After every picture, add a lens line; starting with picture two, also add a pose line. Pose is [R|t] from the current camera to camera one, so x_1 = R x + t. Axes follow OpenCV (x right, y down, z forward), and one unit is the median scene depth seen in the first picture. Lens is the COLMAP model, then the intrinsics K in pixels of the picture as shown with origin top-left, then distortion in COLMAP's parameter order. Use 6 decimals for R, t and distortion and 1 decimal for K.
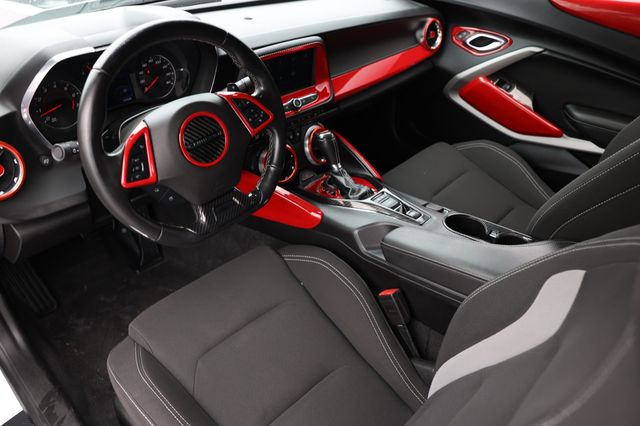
lens RADIAL K [[501.3, 0, 320.0], [0, 501.3, 213.0], [0, 0, 1]] dist [-0.114870, 0.101840]
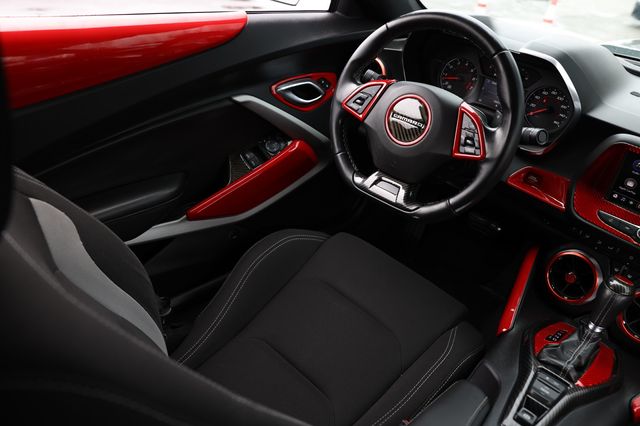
lens RADIAL K [[501.3, 0, 320.0], [0, 501.3, 213.0], [0, 0, 1]] dist [-0.114870, 0.101840]
pose [[-0.011270, 0.527795, -0.849297, 0.587471], [-0.650612, 0.641106, 0.407048, -0.249389], [0.759327, 0.557150, 0.336165, 0.462389]]
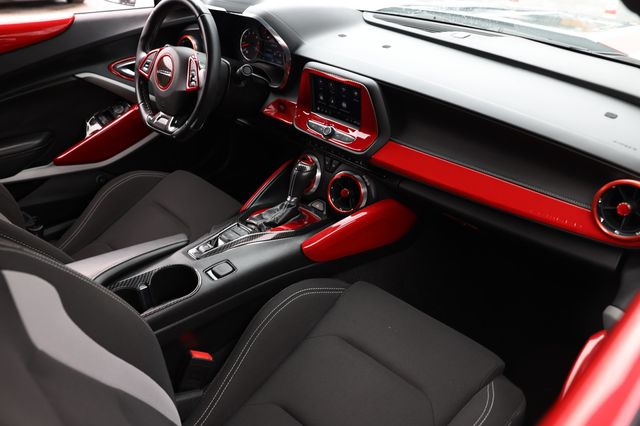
lens RADIAL K [[501.3, 0, 320.0], [0, 501.3, 213.0], [0, 0, 1]] dist [-0.114870, 0.101840]
pose [[-0.024561, 0.514082, -0.857389, 0.978965], [-0.570565, 0.697034, 0.434280, -0.589158], [0.820885, 0.499863, 0.276197, 0.901633]]
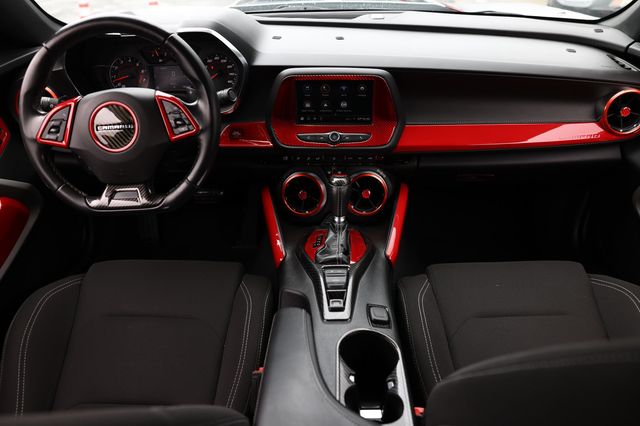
lens RADIAL K [[501.3, 0, 320.0], [0, 501.3, 213.0], [0, 0, 1]] dist [-0.114870, 0.101840]
pose [[0.672333, 0.368178, -0.642194, 0.626665], [-0.400115, 0.910637, 0.103187, -0.201788], [0.622797, 0.187575, 0.759565, 0.378606]]
